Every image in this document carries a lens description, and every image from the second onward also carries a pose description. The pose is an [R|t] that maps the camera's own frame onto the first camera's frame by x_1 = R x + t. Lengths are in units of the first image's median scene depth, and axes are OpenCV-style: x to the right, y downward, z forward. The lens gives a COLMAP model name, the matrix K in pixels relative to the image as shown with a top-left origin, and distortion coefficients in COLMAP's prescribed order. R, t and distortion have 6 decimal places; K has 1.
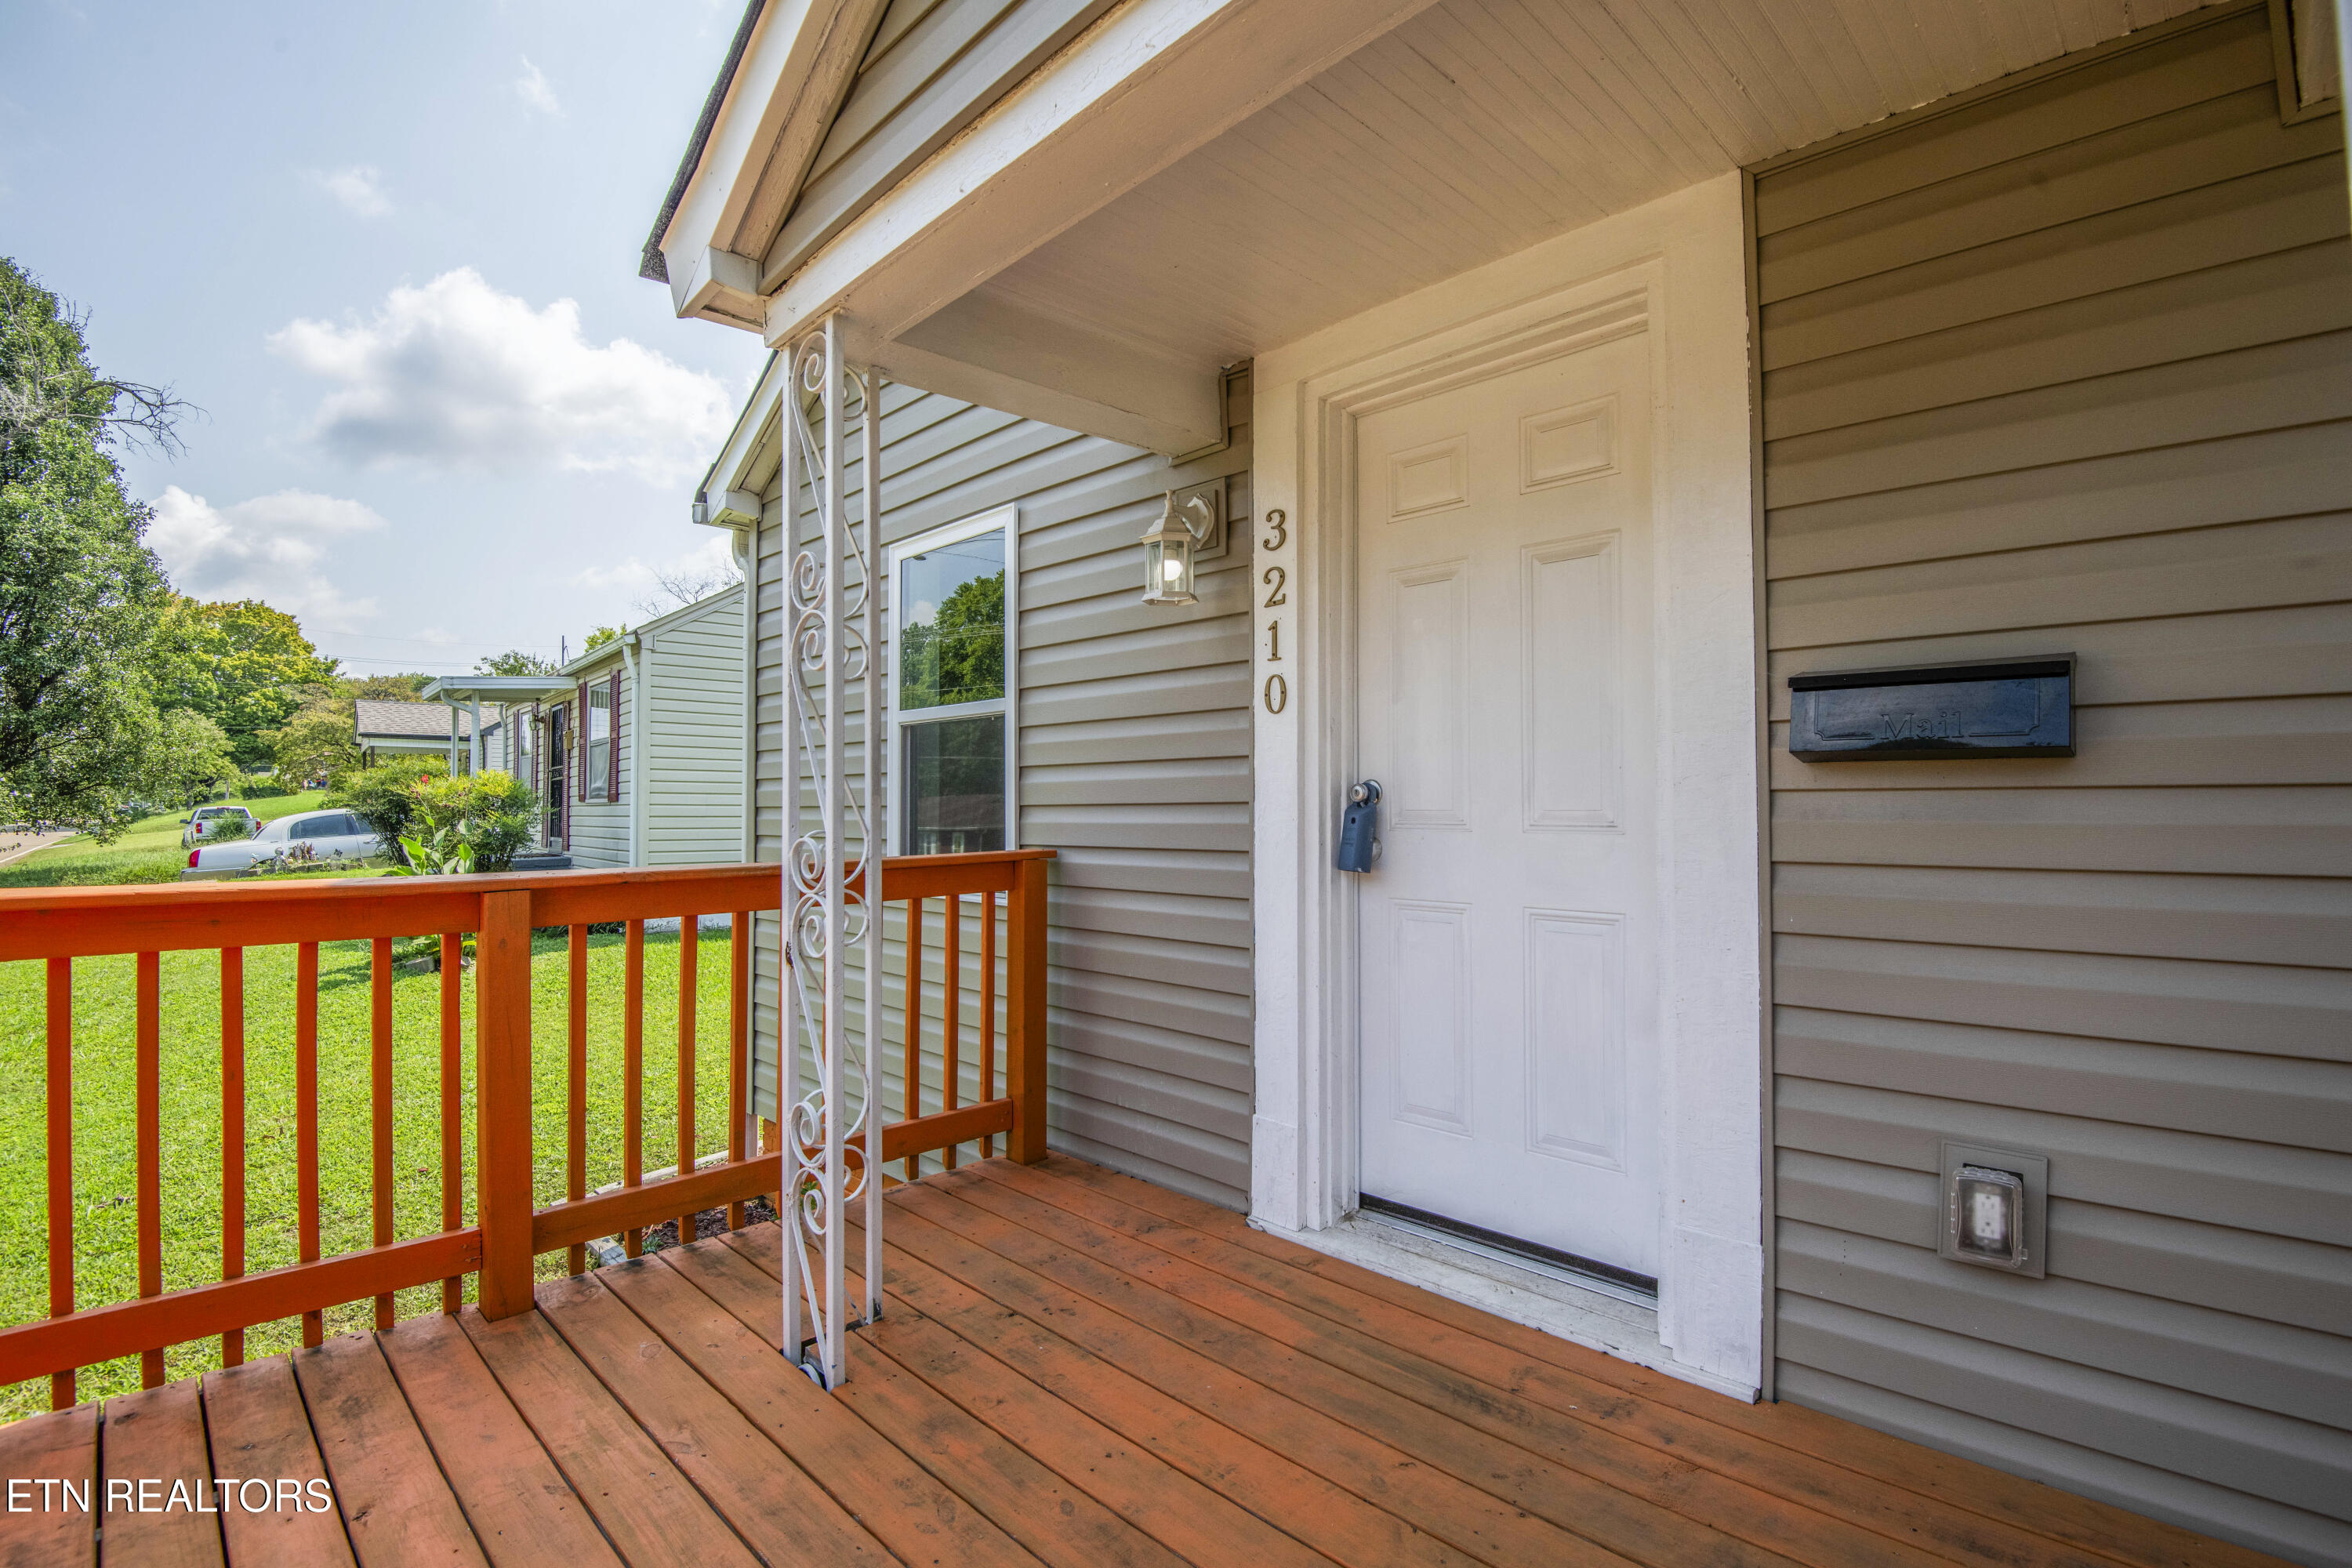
lens RADIAL K [[1088.1, 0, 1184.6], [0, 1088.1, 776.4], [0, 0, 1]] dist [-0.011210, -0.019691]
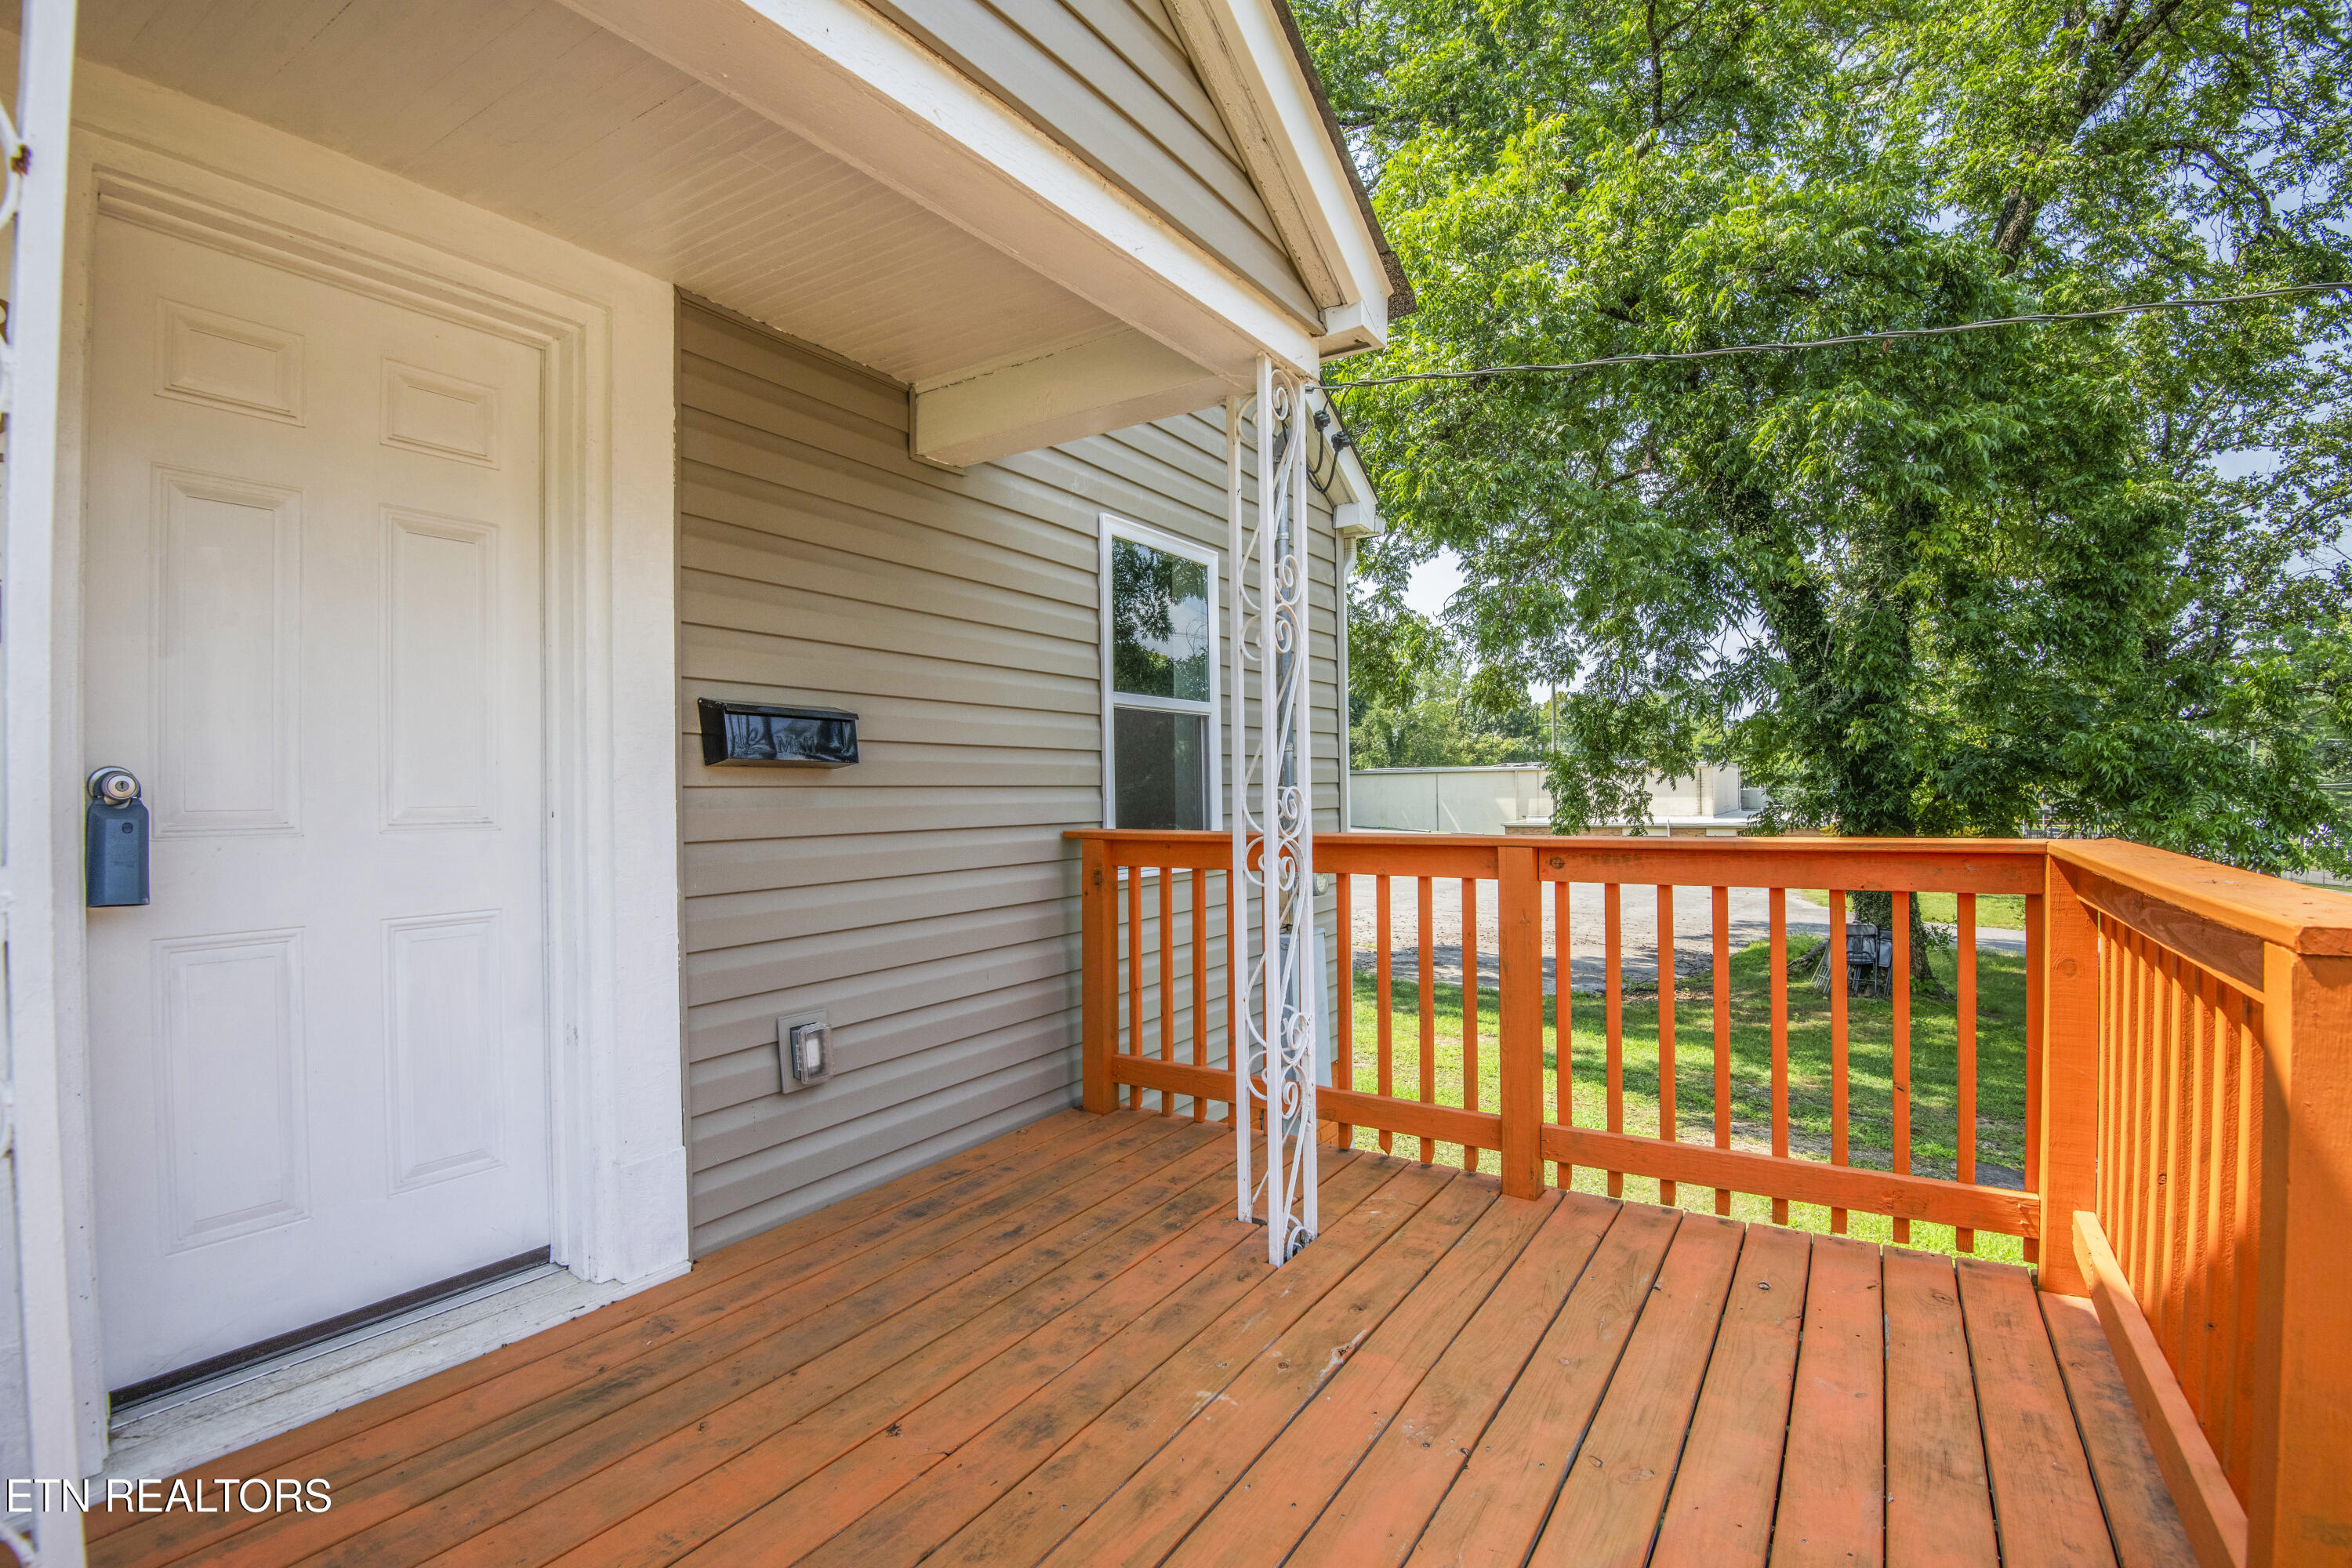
lens RADIAL K [[1073.3, 0, 1182.1], [0, 1073.3, 781.2], [0, 0, 1]] dist [-0.013160, -0.018615]
pose [[-0.210444, 0.020479, 0.977391, -0.762913], [-0.004358, 0.999751, -0.021886, 0.030648], [-0.977596, -0.008866, -0.210303, 0.648566]]
